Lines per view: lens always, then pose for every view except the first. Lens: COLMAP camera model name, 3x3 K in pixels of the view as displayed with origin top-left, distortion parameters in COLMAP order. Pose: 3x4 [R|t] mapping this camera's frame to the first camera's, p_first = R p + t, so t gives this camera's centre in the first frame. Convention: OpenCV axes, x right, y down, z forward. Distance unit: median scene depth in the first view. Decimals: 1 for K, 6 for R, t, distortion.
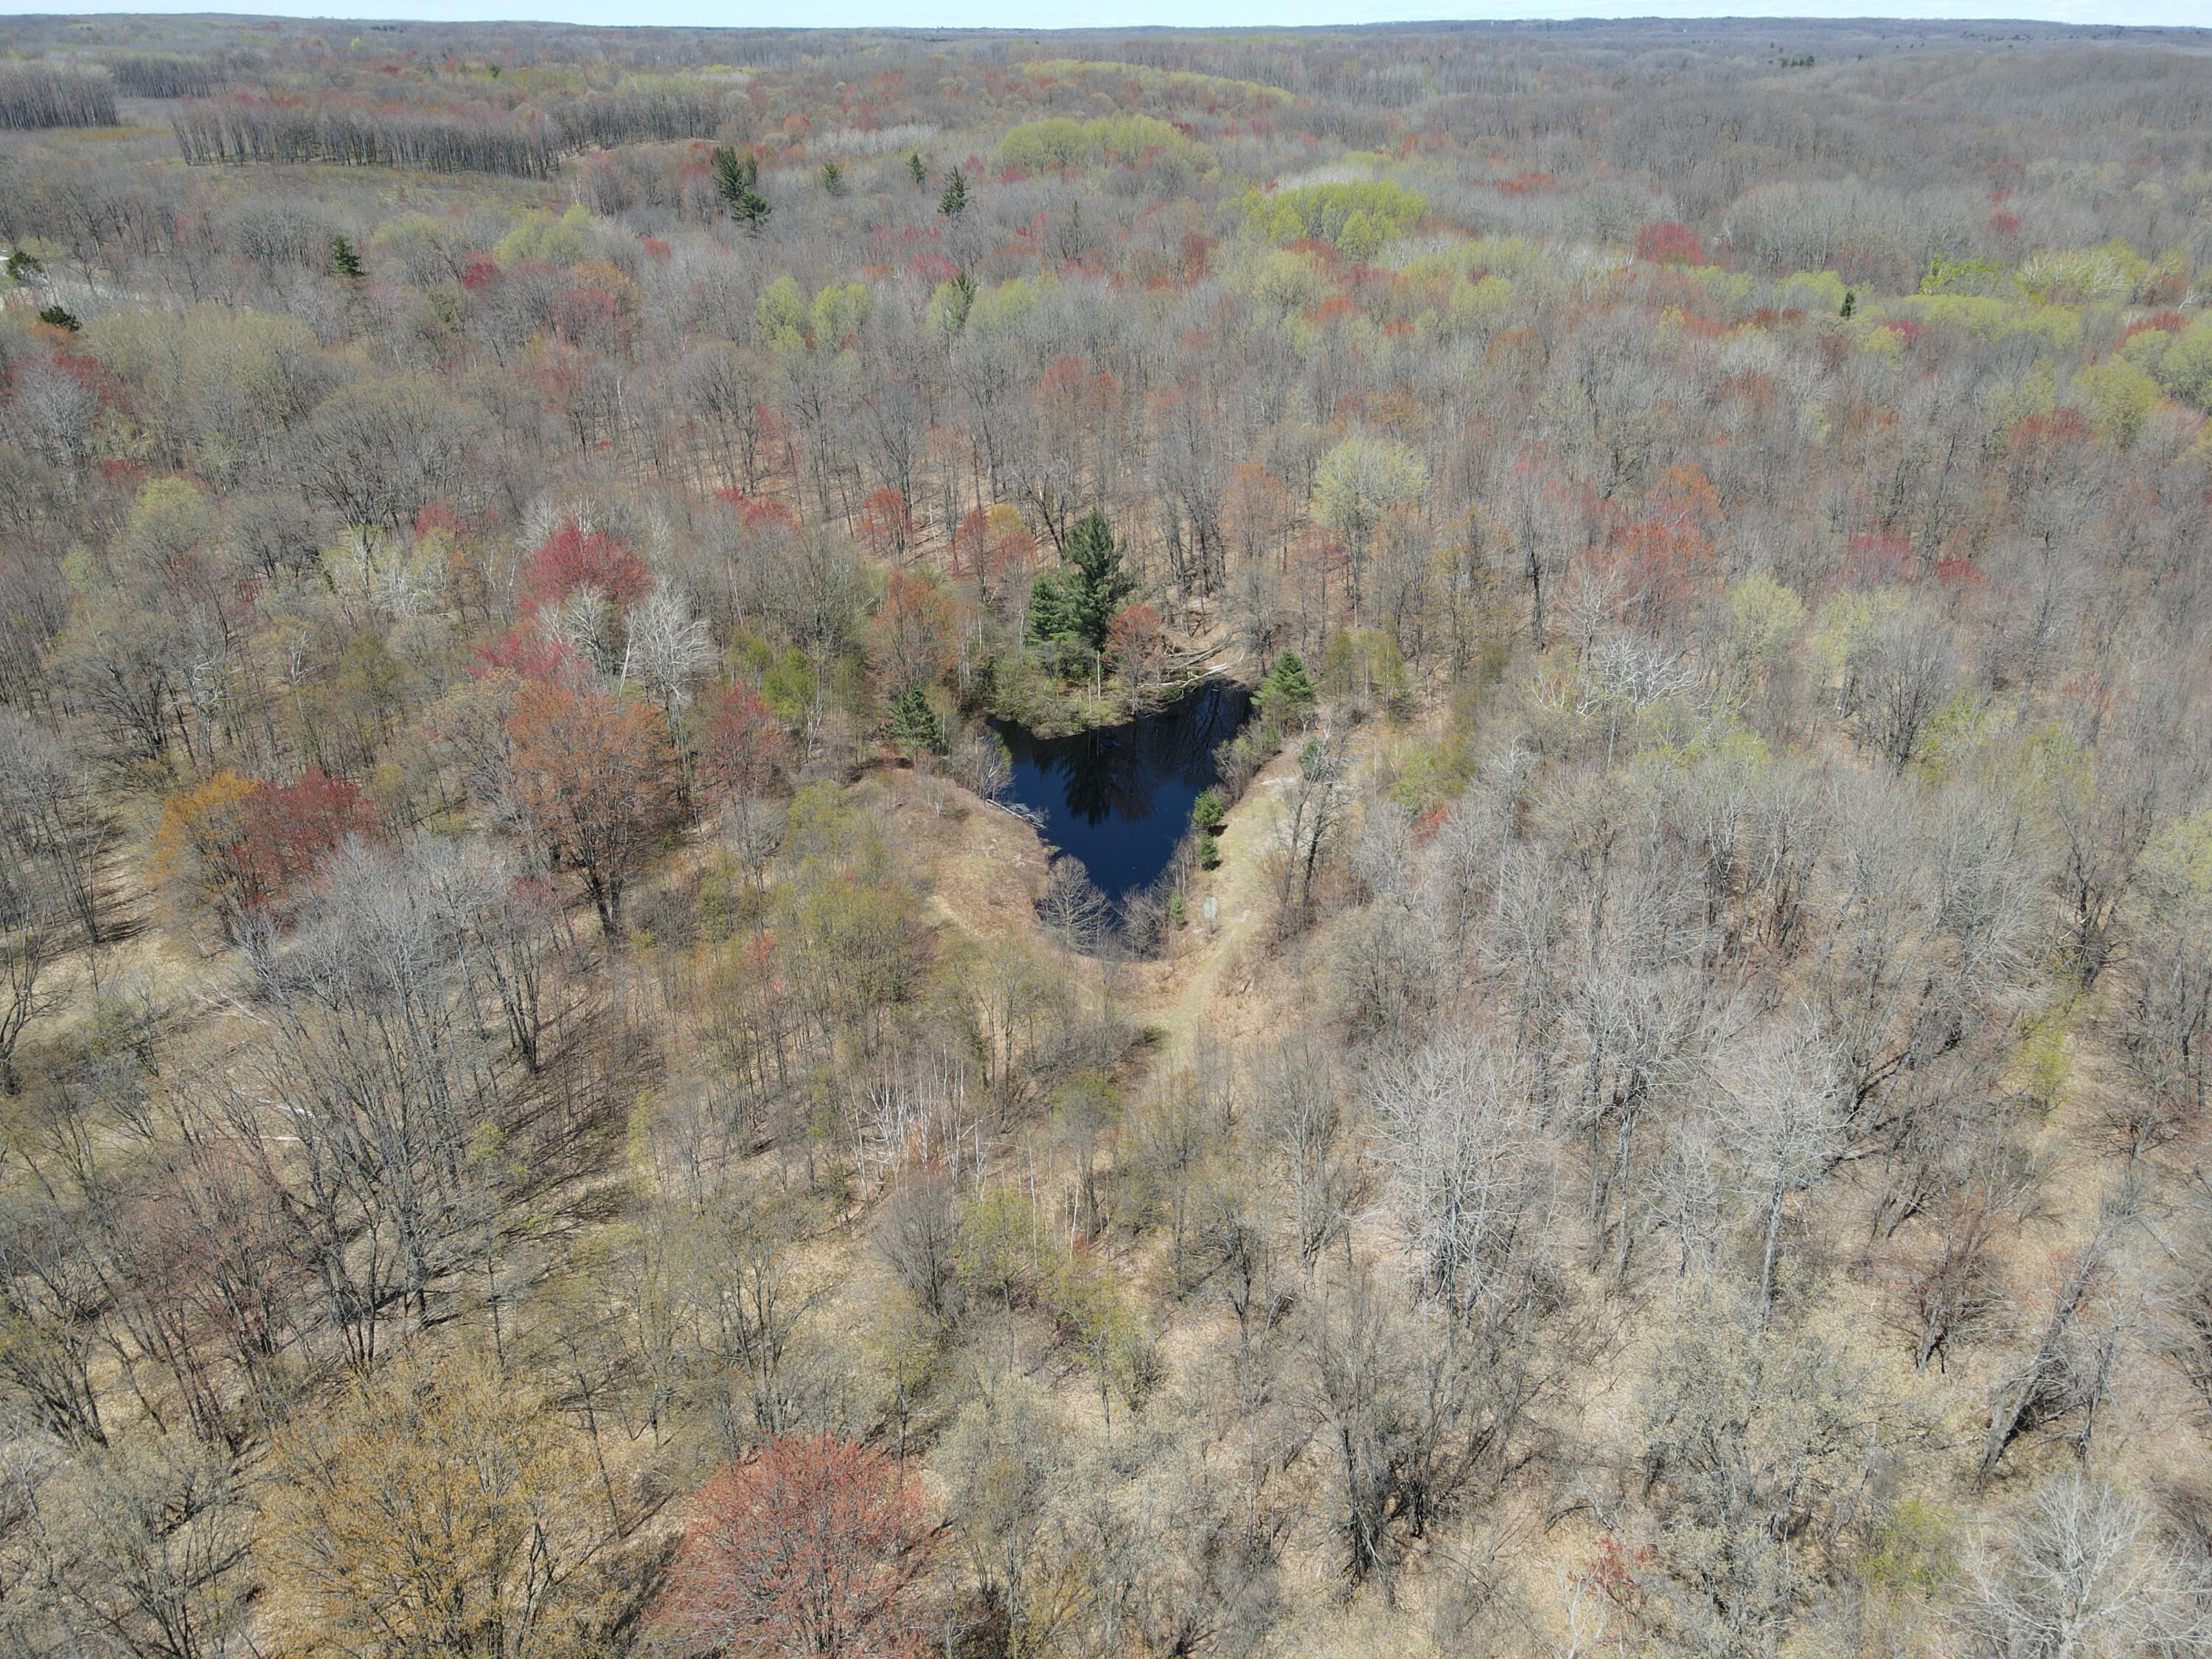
lens RADIAL K [[1623.5, 0, 1099.8], [0, 1623.5, 831.1], [0, 0, 1]] dist [0.011172, 0.013181]
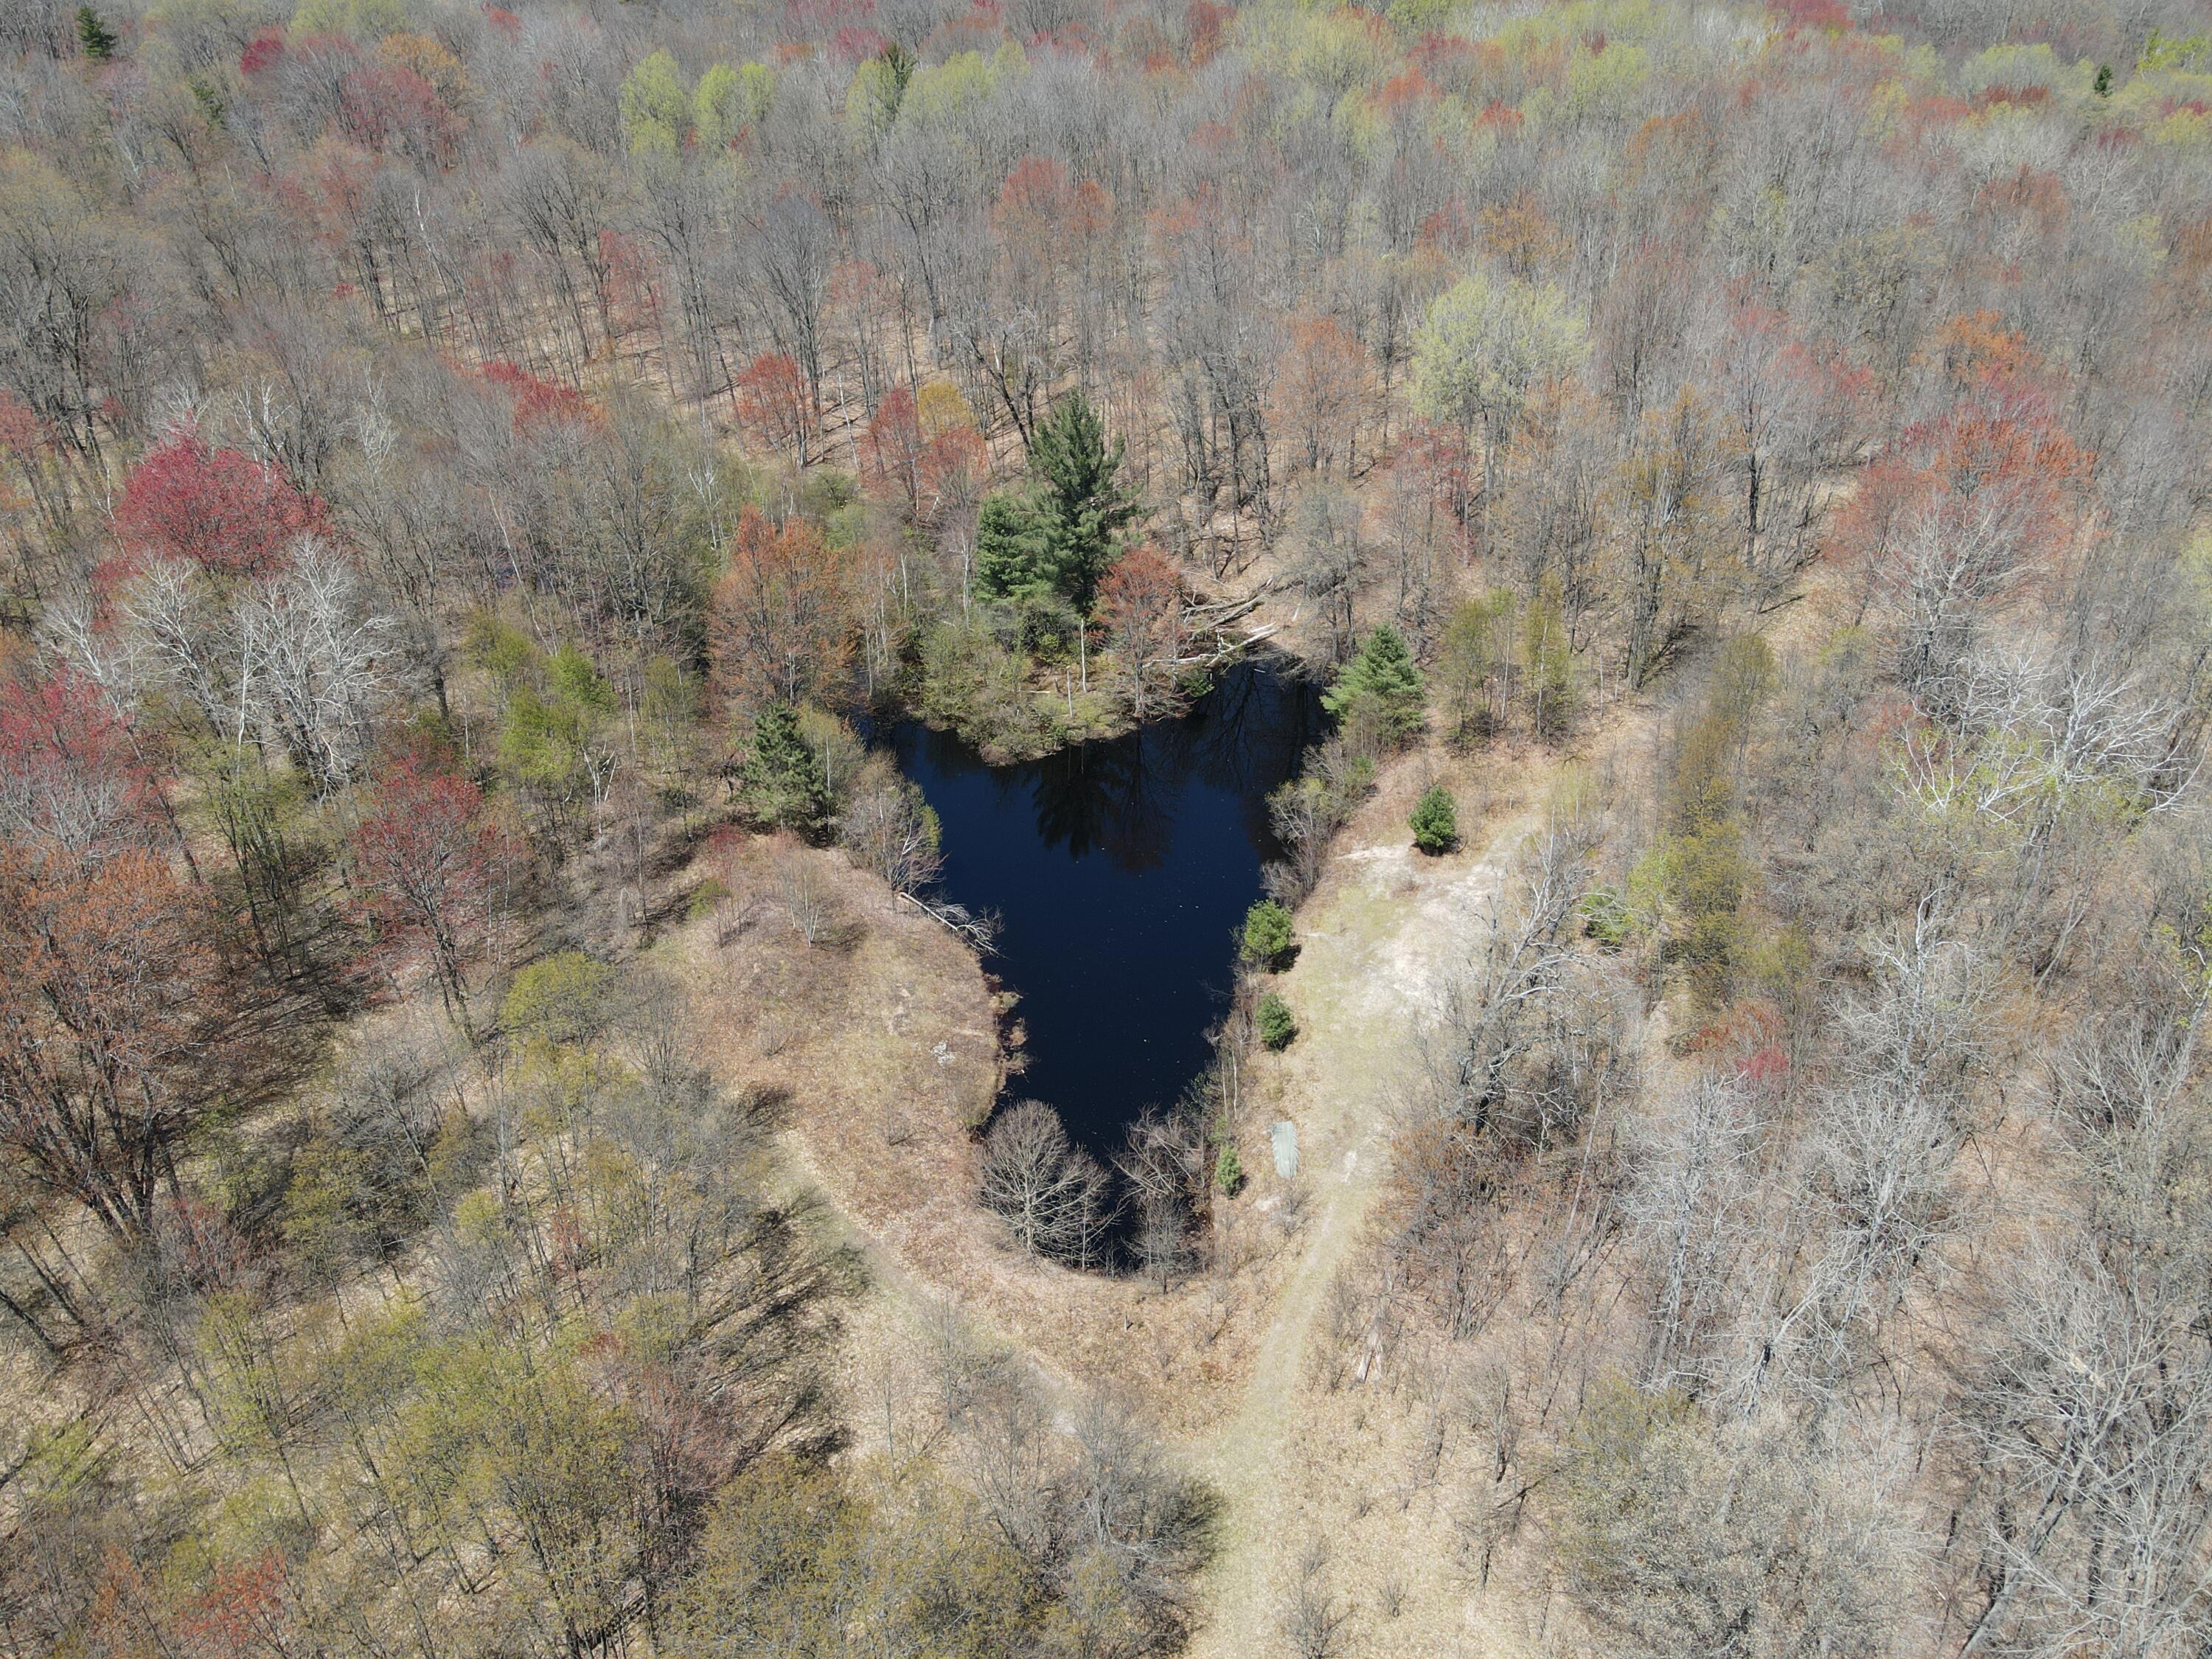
lens RADIAL K [[1623.5, 0, 1099.8], [0, 1623.5, 831.1], [0, 0, 1]] dist [0.011172, 0.013181]
pose [[0.999949, -0.007003, 0.007319, 0.000758], [0.006278, 0.995480, 0.094762, -0.085125], [-0.007950, -0.094712, 0.995473, 0.338552]]
